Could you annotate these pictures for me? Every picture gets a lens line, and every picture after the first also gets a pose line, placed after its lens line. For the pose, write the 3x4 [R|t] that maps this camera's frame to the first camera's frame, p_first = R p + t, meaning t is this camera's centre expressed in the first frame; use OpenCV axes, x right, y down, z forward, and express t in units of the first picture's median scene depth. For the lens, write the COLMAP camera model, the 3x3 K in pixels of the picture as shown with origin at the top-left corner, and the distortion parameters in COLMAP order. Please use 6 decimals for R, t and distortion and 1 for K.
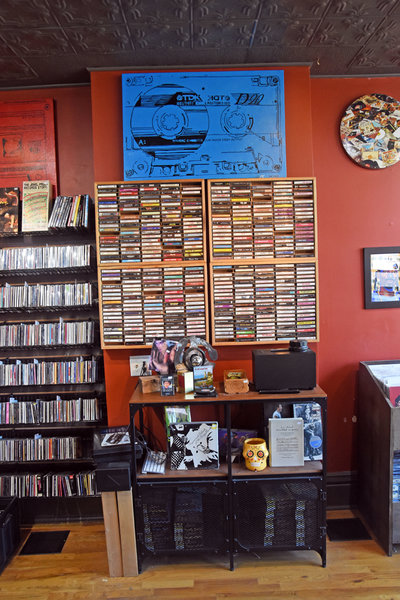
lens RADIAL K [[456.0, 0, 200.0], [0, 456.0, 300.0], [0, 0, 1]] dist [-0.160356, 0.097893]
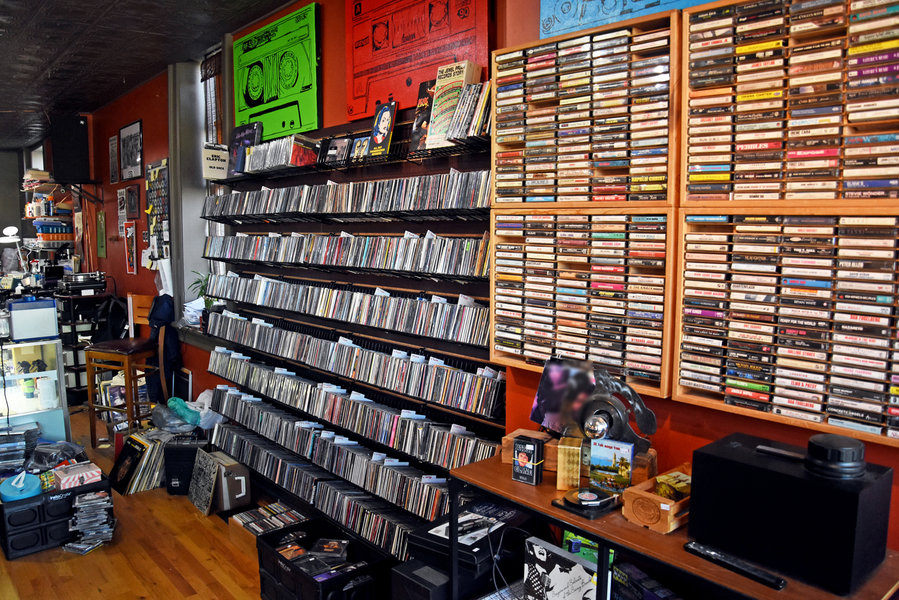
lens RADIAL K [[683.2, 0, 449.5], [0, 683.2, 300.0], [0, 0, 1]] dist [-0.160356, 0.097893]
pose [[0.660213, 0.118680, -0.741643, 0.352665], [-0.073952, 0.992911, 0.093056, -0.037784], [0.747429, -0.006591, 0.664309, 0.423831]]
